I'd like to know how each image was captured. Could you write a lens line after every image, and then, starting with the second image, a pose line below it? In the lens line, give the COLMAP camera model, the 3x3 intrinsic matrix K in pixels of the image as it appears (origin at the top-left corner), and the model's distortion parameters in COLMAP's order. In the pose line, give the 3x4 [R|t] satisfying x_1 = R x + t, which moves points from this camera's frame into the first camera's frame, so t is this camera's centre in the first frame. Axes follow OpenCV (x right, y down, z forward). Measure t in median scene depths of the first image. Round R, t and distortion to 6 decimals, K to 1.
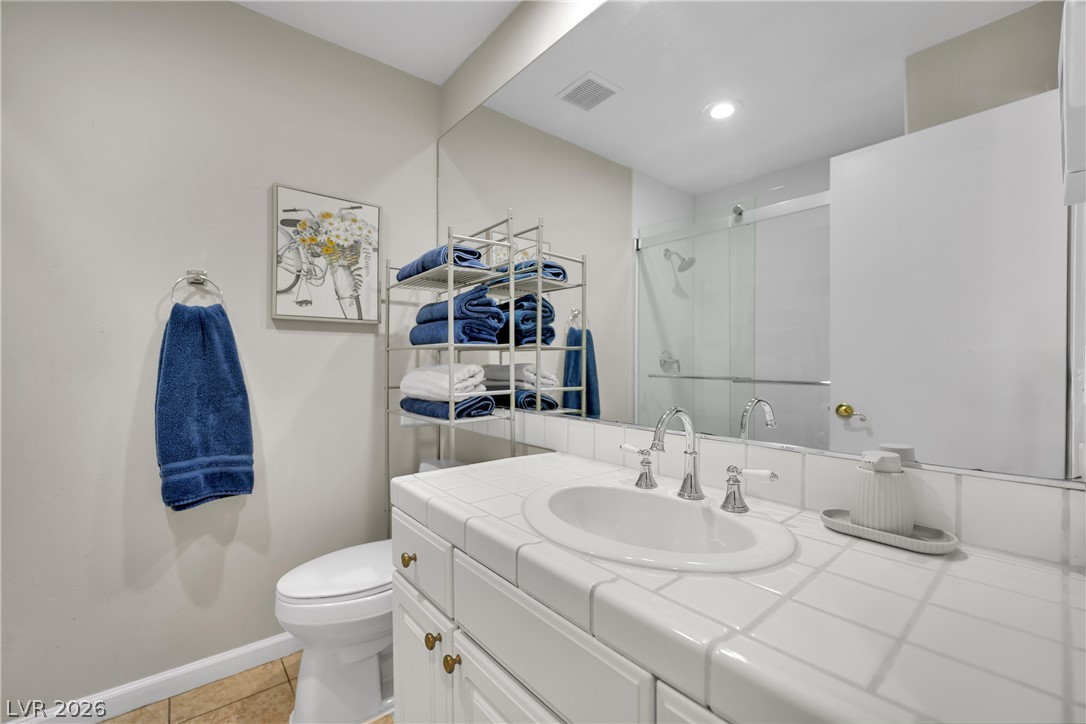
lens RADIAL K [[446.8, 0, 541.1], [0, 446.8, 358.7], [0, 0, 1]] dist [-0.021682, -0.001365]
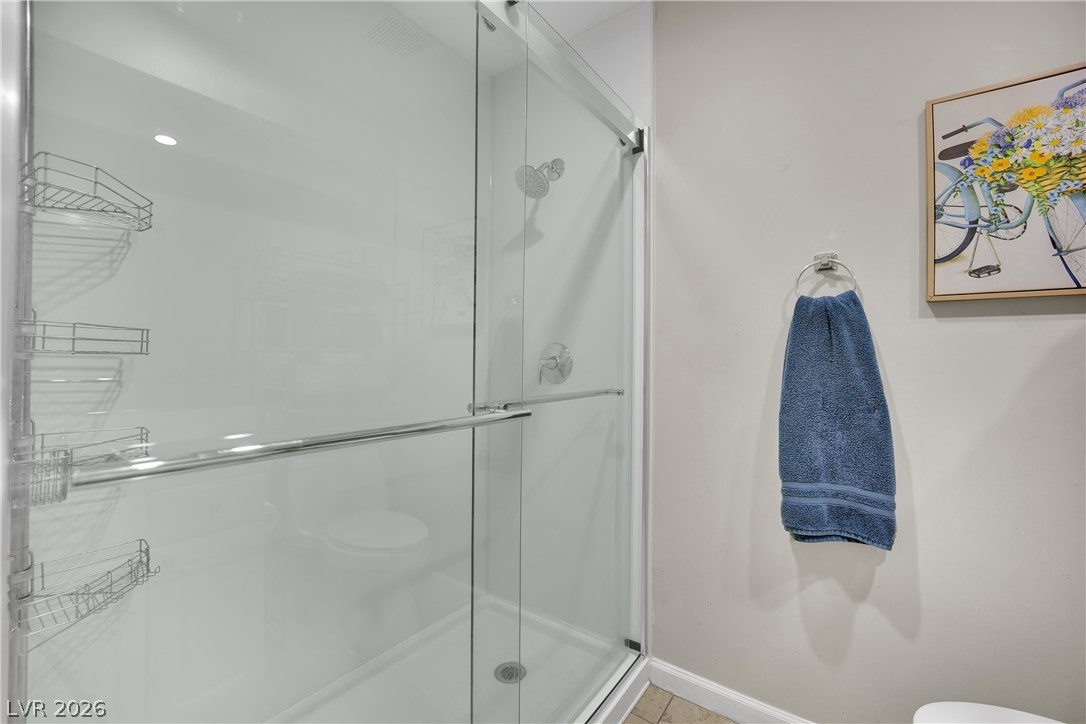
lens RADIAL K [[446.8, 0, 543.6], [0, 446.8, 356.9], [0, 0, 1]] dist [-0.021682, -0.001365]
pose [[0.248904, -0.001282, -0.968527, -0.109366], [-0.004082, 0.999989, -0.002373, -0.003034], [0.968520, 0.004544, 0.248896, 0.279775]]
